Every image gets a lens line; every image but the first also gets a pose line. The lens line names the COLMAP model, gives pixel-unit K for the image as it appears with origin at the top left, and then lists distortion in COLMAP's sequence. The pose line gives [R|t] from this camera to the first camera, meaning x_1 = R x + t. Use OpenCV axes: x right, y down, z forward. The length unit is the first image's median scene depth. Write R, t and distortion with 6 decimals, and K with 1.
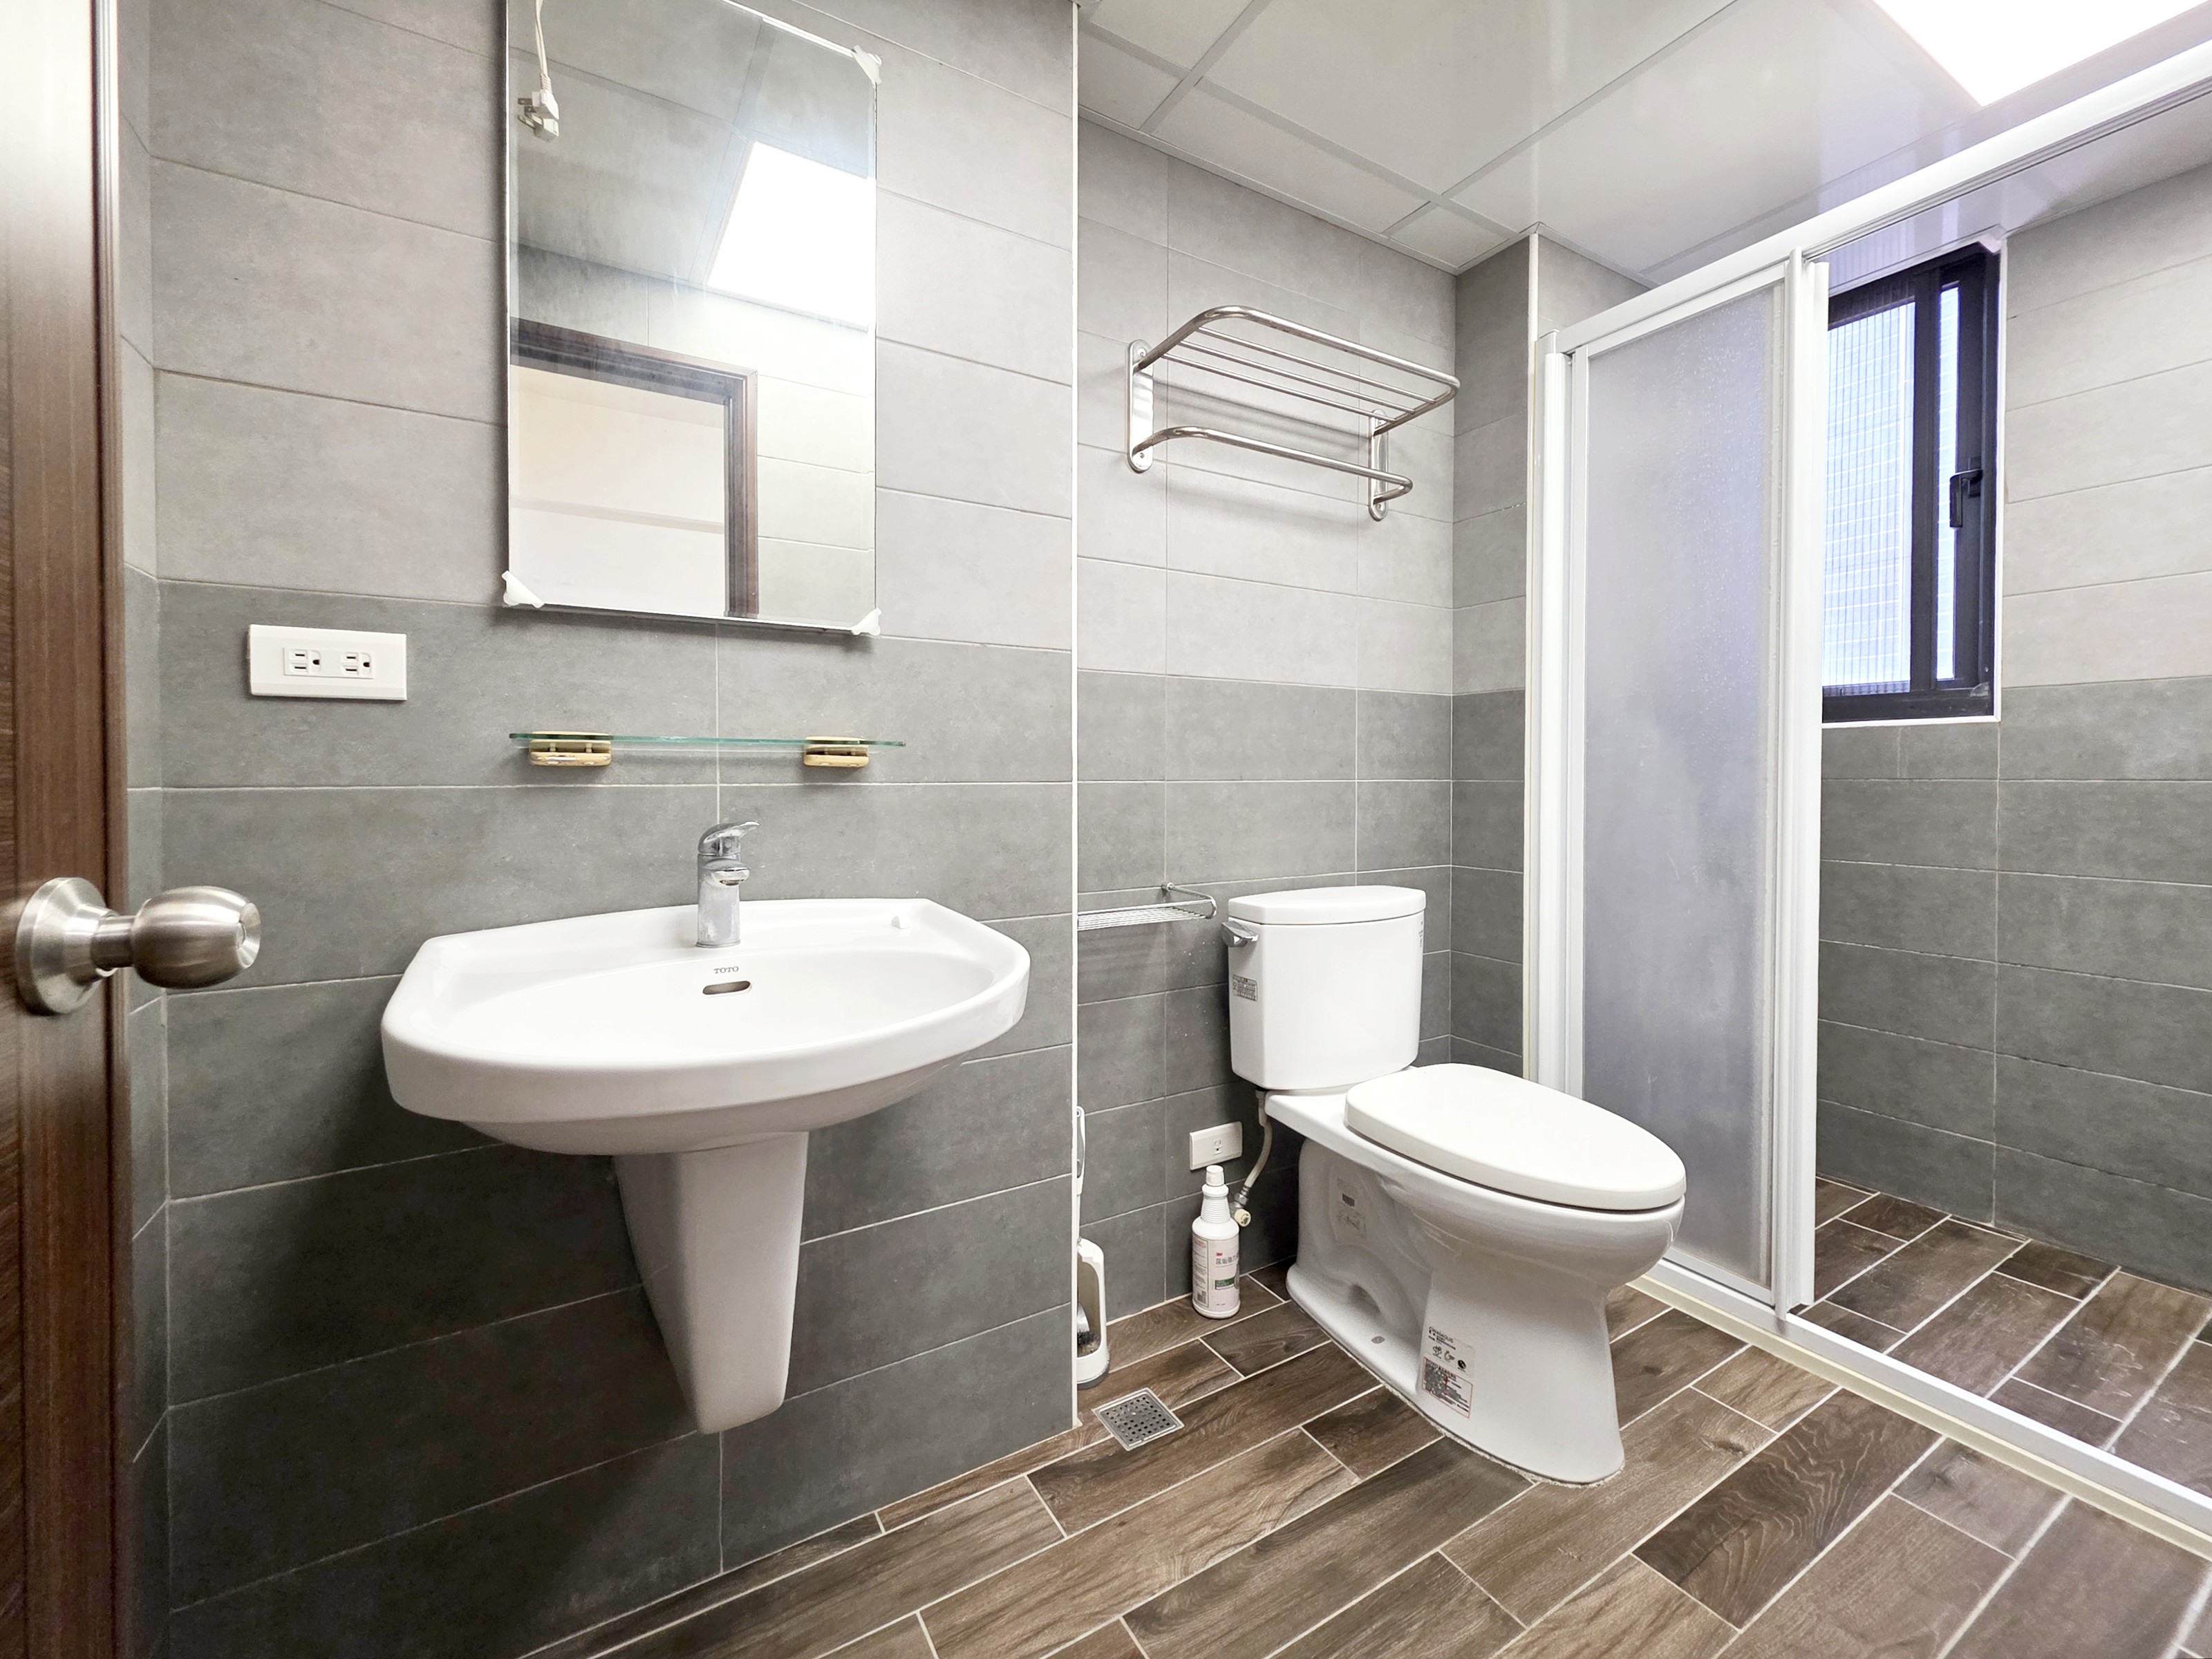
lens RADIAL K [[883.2, 0, 1102.2], [0, 883.2, 819.7], [0, 0, 1]] dist [-0.010944, -0.000372]
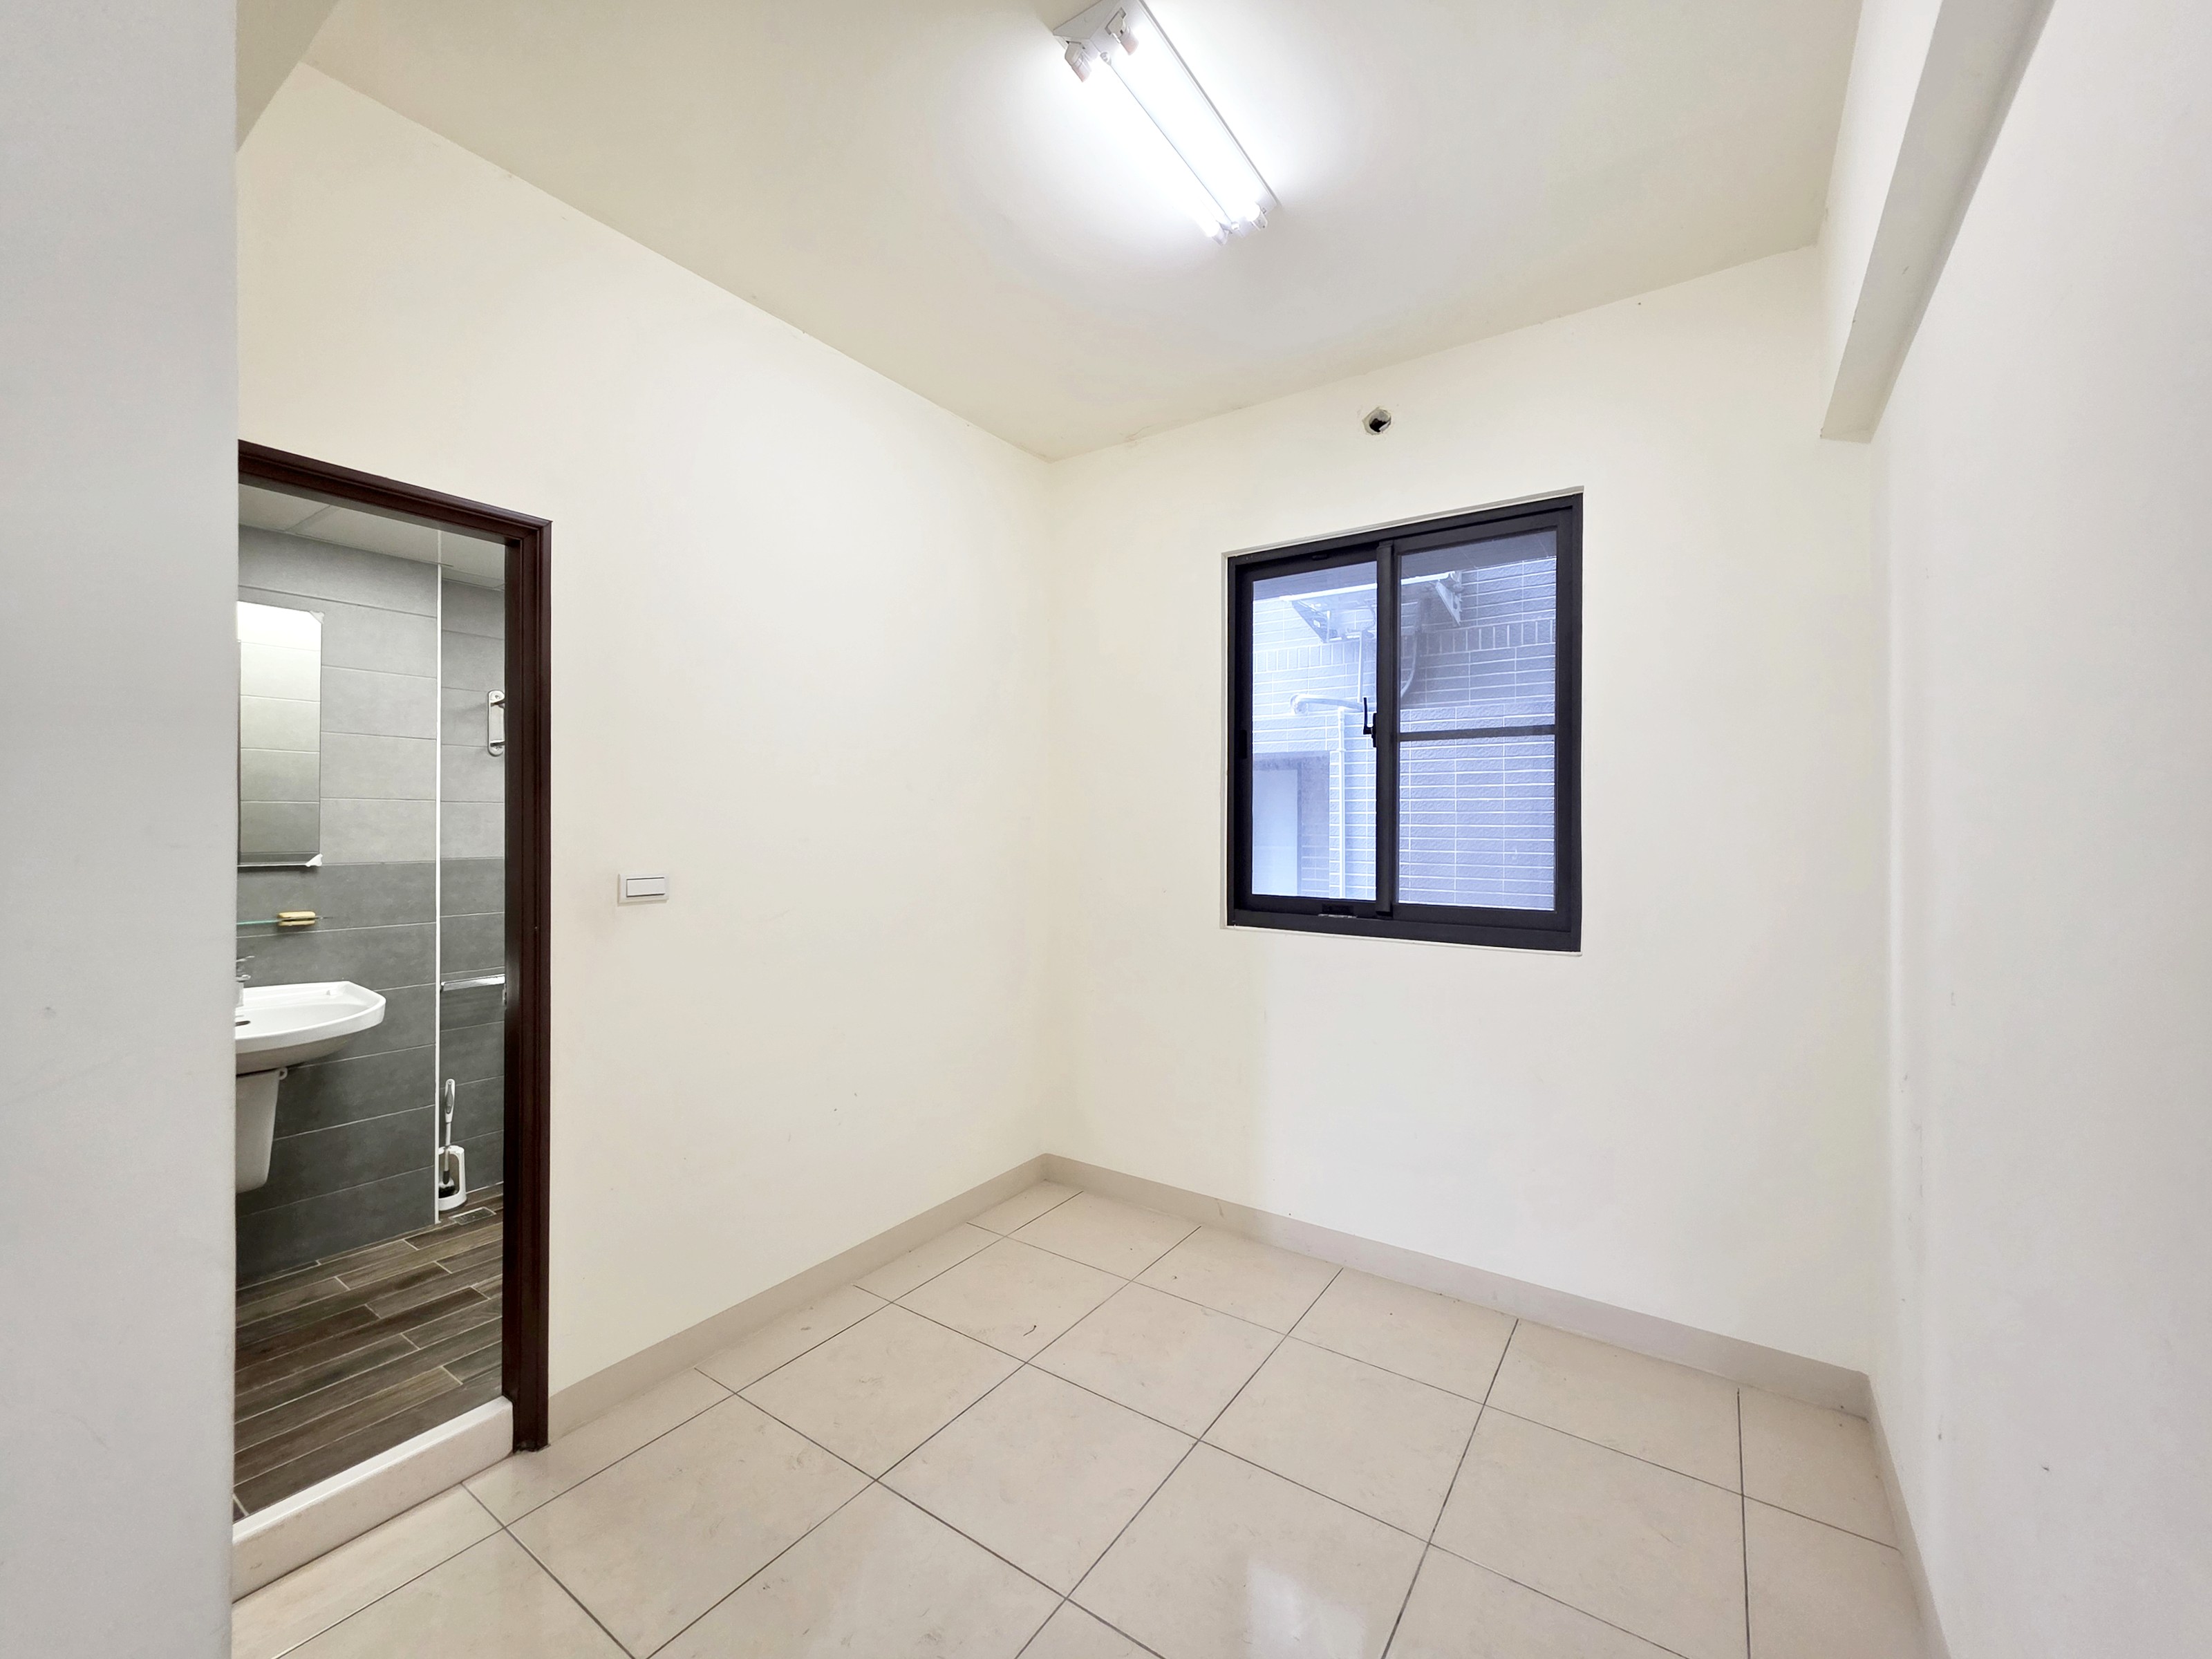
lens RADIAL K [[883.2, 0, 1102.2], [0, 883.2, 819.7], [0, 0, 1]] dist [-0.010944, -0.000372]
pose [[0.906210, -0.009745, 0.422715, 0.582969], [0.035205, 0.998002, -0.052464, -0.130526], [-0.421359, 0.062425, 0.904743, -1.786156]]
